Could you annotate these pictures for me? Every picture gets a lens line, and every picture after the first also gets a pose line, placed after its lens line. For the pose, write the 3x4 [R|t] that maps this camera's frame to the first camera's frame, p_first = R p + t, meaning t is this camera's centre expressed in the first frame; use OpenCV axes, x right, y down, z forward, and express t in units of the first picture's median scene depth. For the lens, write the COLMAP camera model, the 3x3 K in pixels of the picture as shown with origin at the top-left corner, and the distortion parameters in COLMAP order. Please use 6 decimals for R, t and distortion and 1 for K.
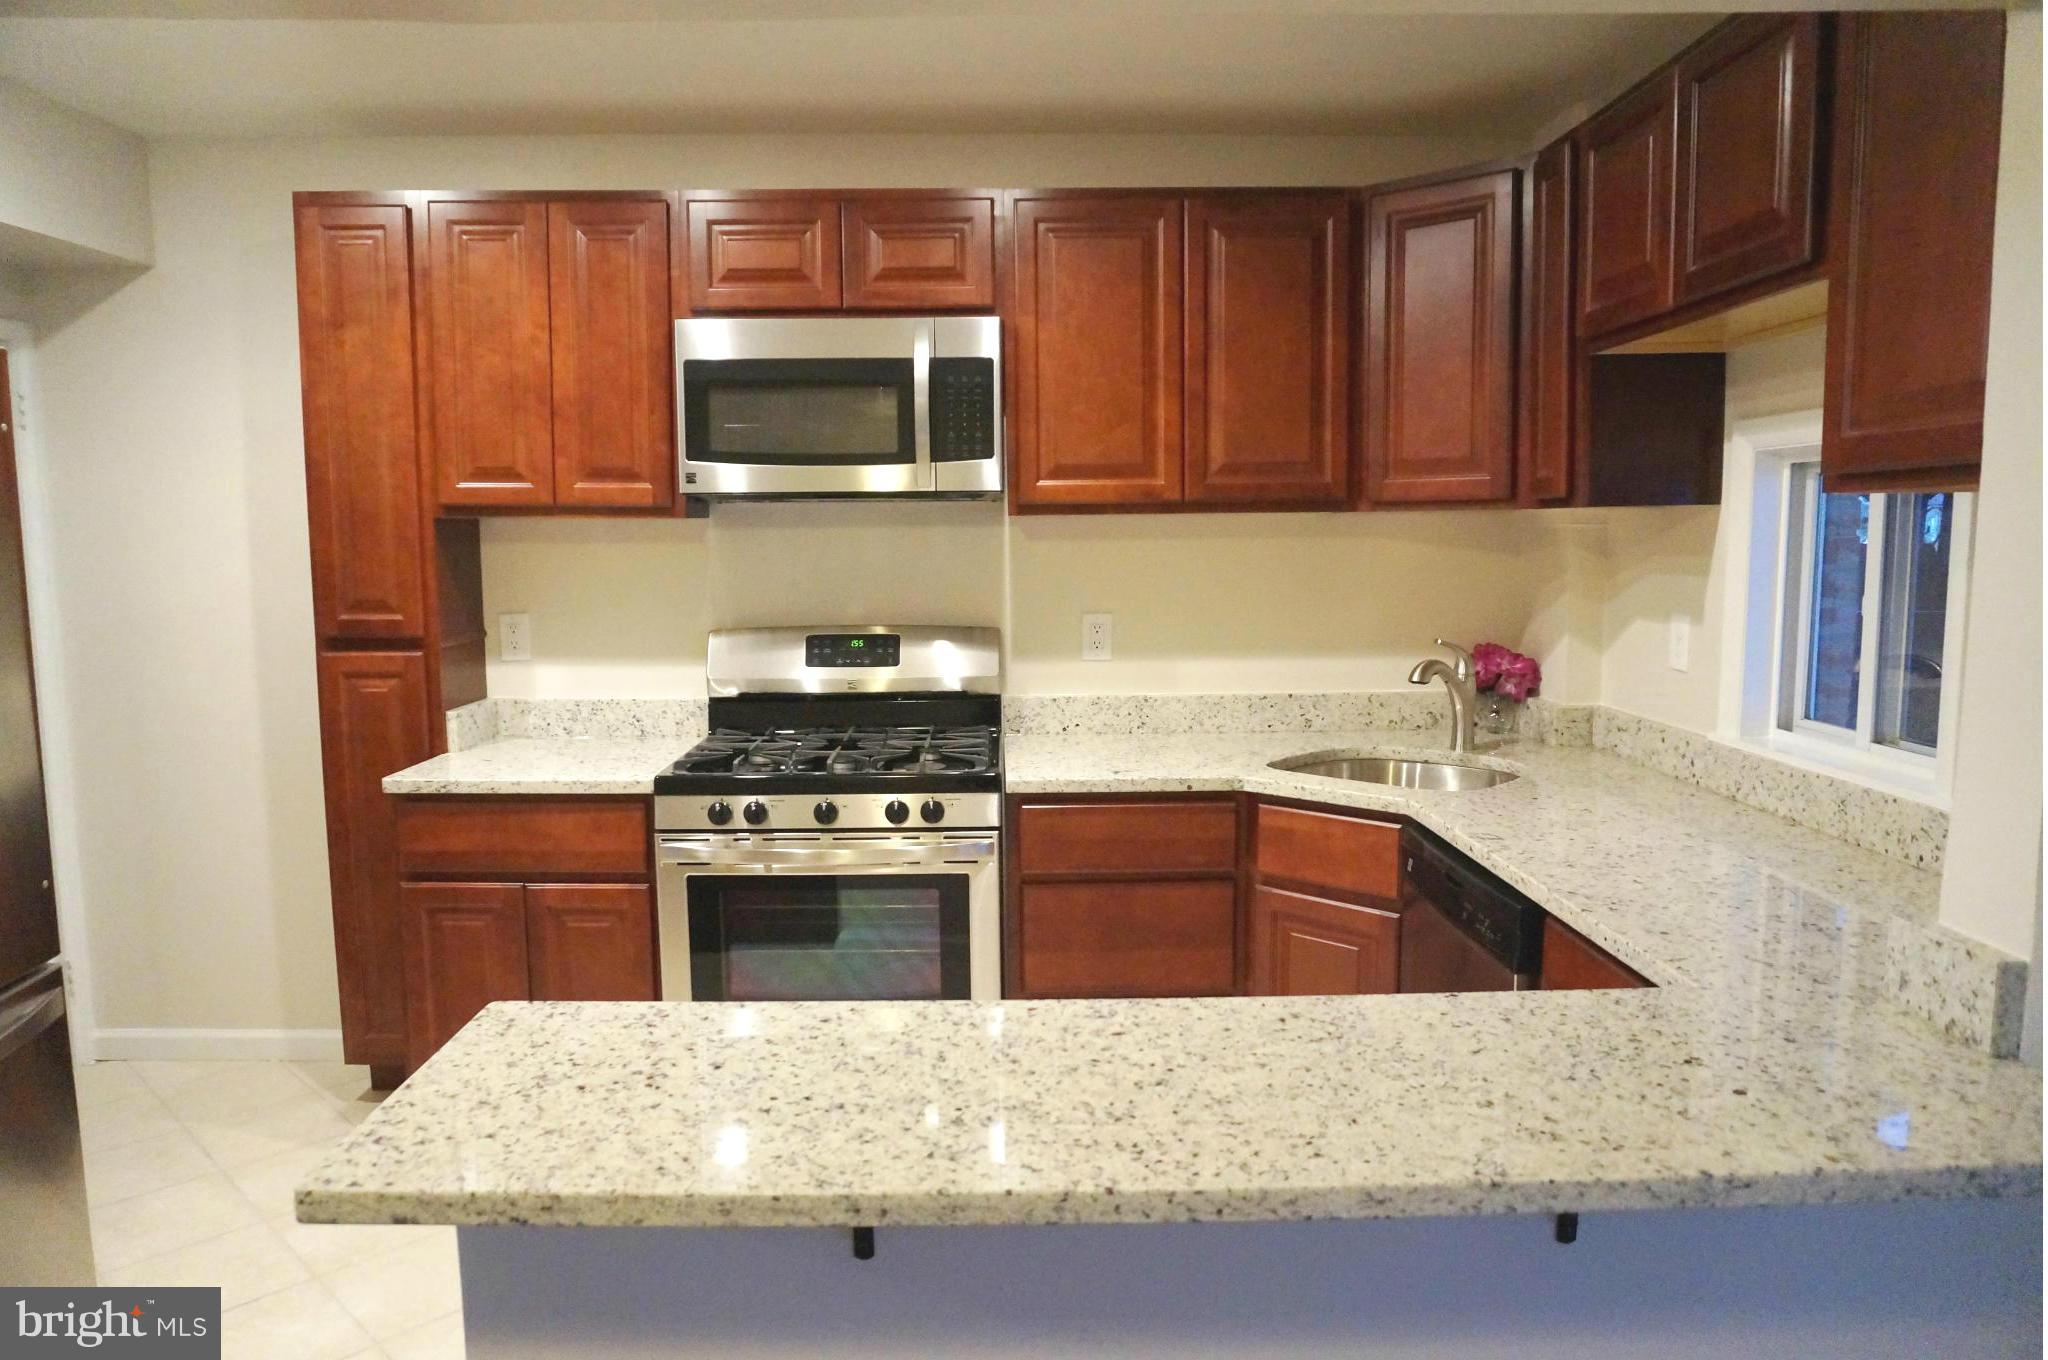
lens RADIAL K [[1358.0, 0, 1036.8], [0, 1358.0, 678.6], [0, 0, 1]] dist [-0.053636, 0.033218]
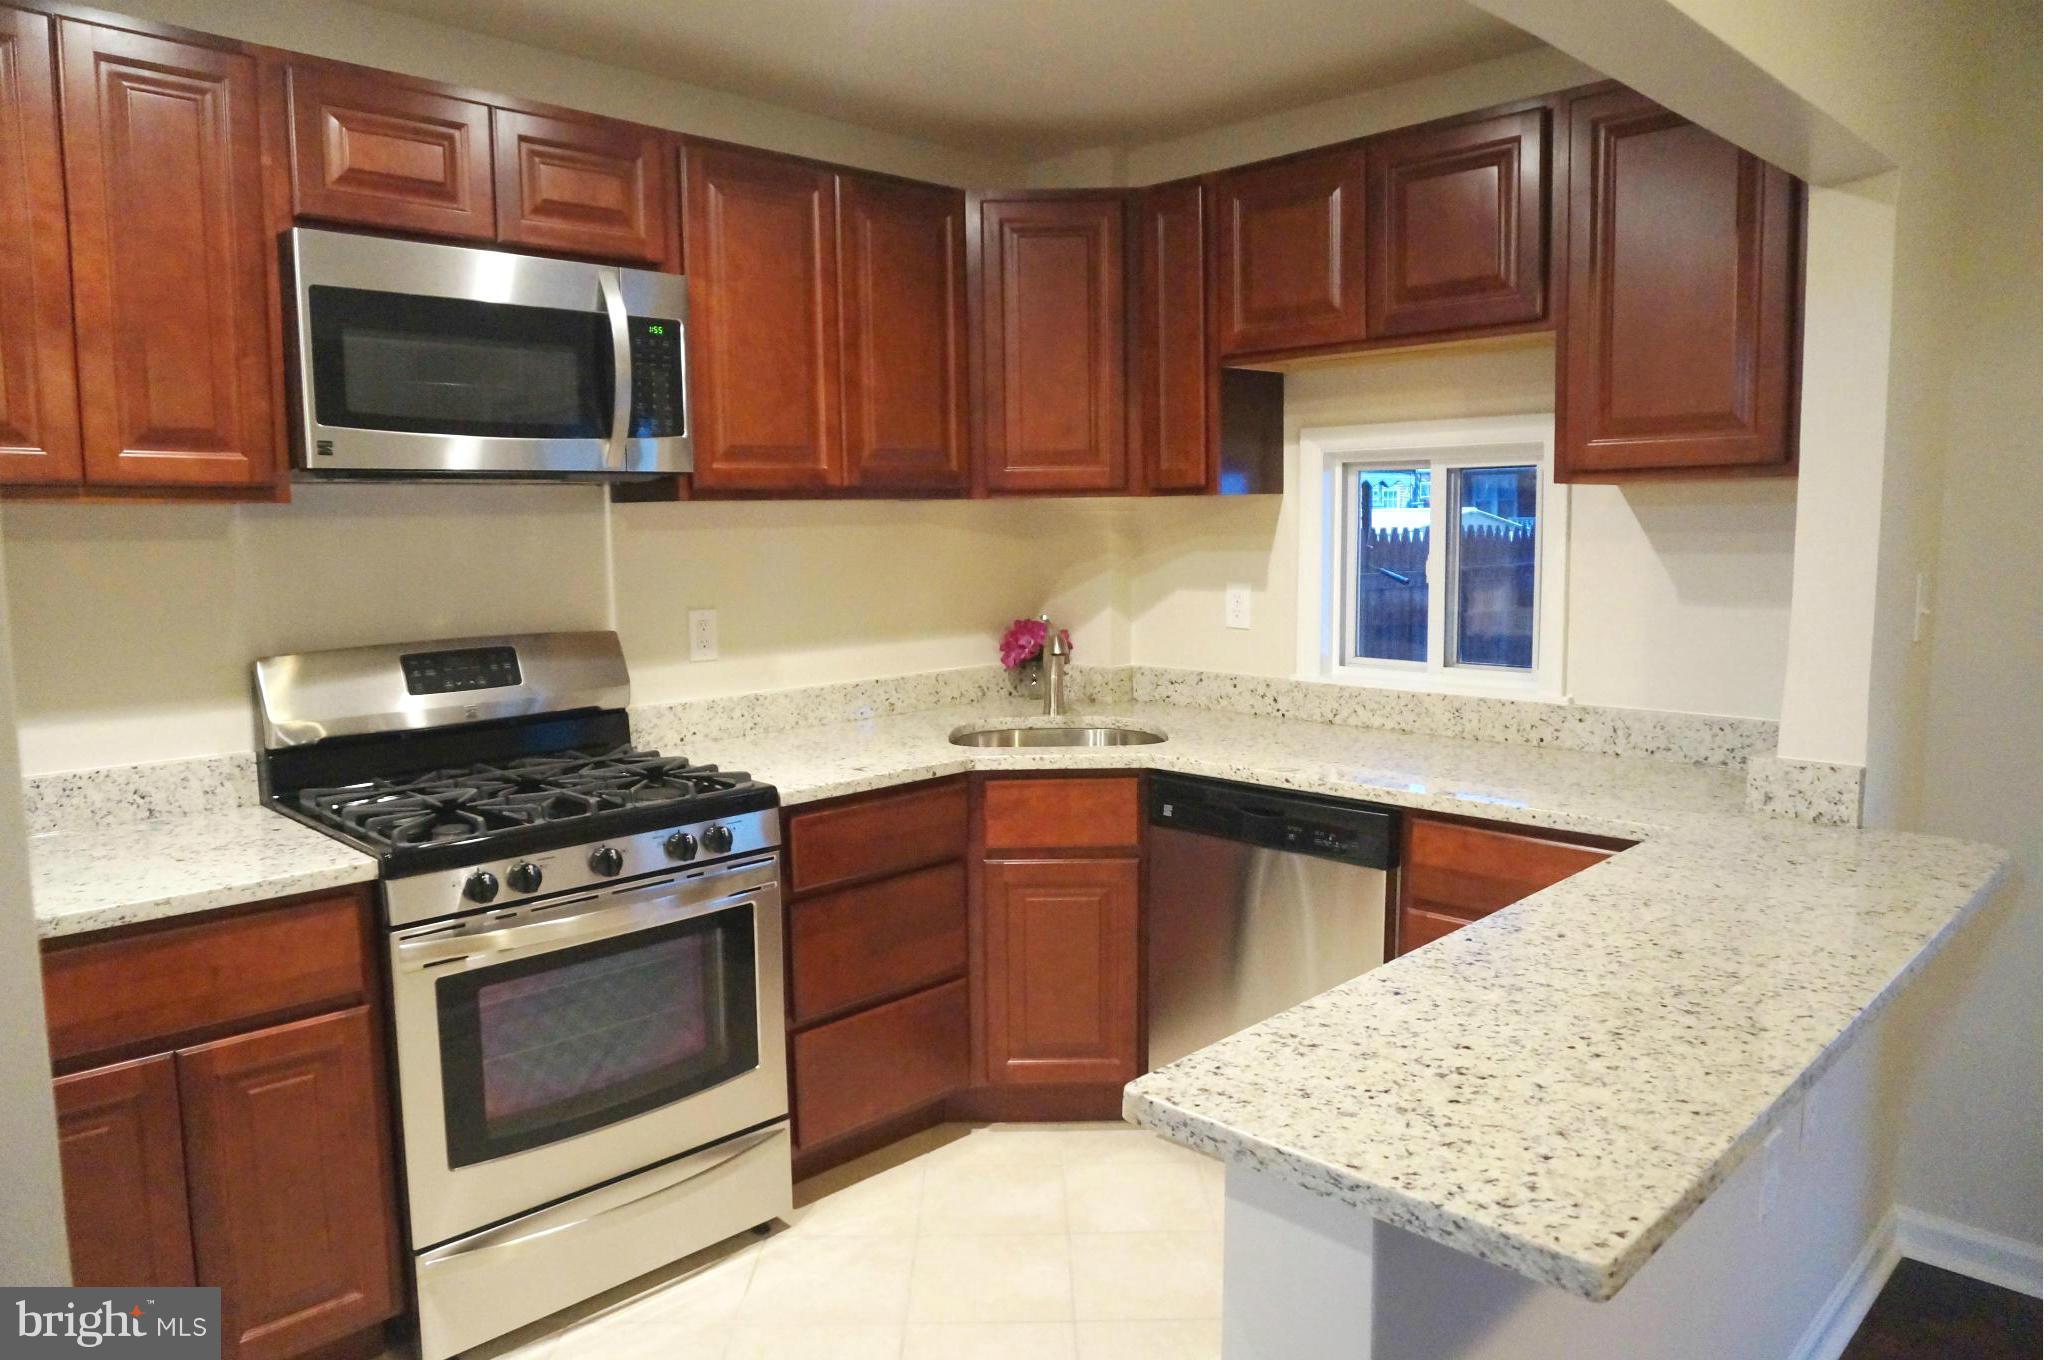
lens RADIAL K [[1366.3, 0, 1024.0], [0, 1366.3, 680.0], [0, 0, 1]] dist [-0.049296, 0.030476]
pose [[0.719432, -0.084146, 0.689447, -0.492165], [0.081086, 0.996022, 0.036951, -0.019413], [-0.689814, 0.029321, 0.723393, 0.212211]]
